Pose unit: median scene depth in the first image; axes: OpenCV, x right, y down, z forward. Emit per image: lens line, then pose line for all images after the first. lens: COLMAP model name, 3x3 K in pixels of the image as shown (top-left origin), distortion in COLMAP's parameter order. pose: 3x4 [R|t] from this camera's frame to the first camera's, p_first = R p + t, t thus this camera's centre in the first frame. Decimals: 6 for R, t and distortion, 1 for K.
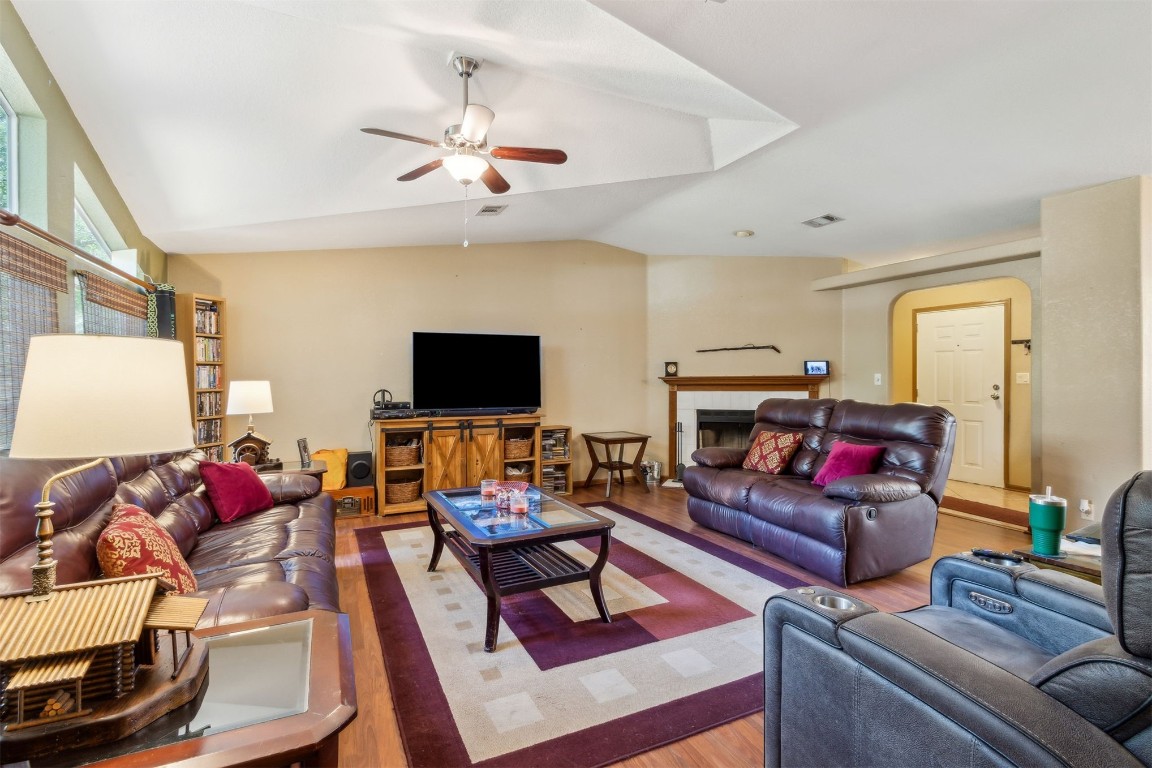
lens RADIAL K [[542.8, 0, 574.4], [0, 542.8, 377.8], [0, 0, 1]] dist [0.011759, 0.000608]
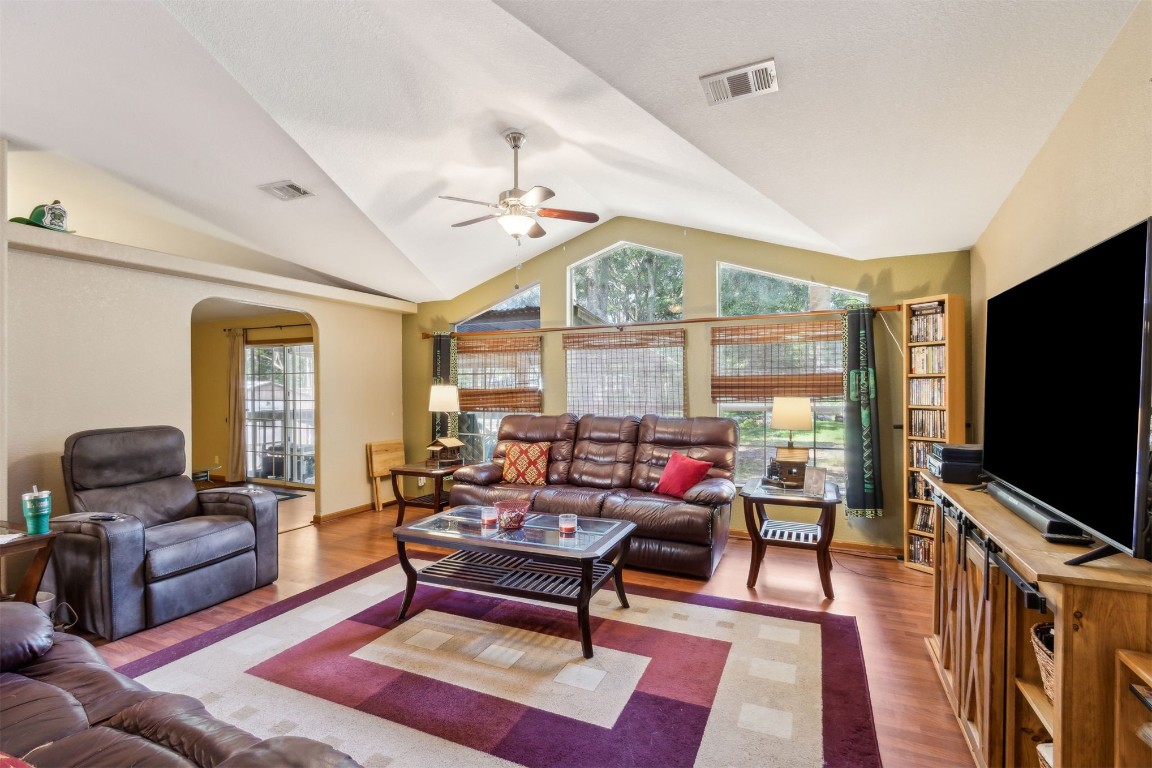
lens RADIAL K [[542.8, 0, 567.5], [0, 542.8, 389.7], [0, 0, 1]] dist [0.011759, 0.000608]
pose [[-0.772658, 0.013673, -0.634675, 0.249327], [0.007750, 0.999897, 0.012107, -0.015988], [0.634775, 0.004436, -0.772684, 1.044039]]
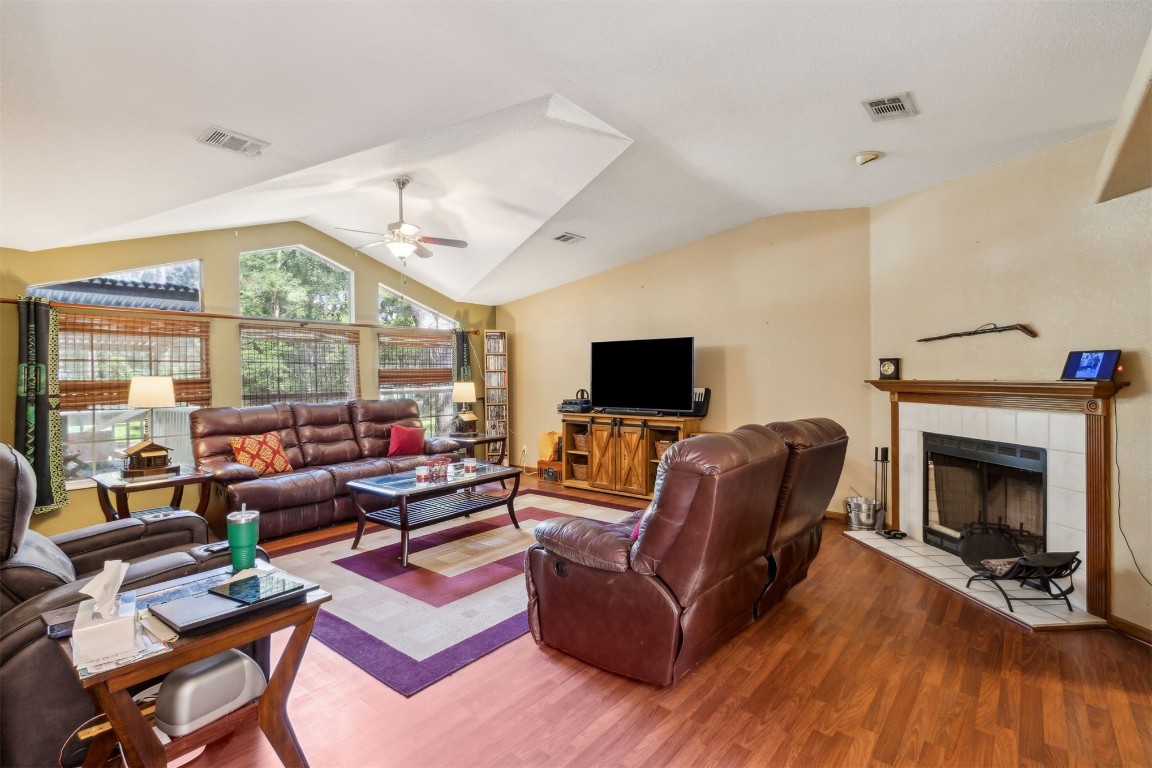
lens RADIAL K [[542.8, 0, 565.8], [0, 542.8, 381.2], [0, 0, 1]] dist [0.011759, 0.000608]
pose [[0.412940, 0.010041, -0.910703, 0.729247], [0.003933, 0.999910, 0.012808, -0.012732], [0.910750, -0.008871, 0.412864, 0.408869]]
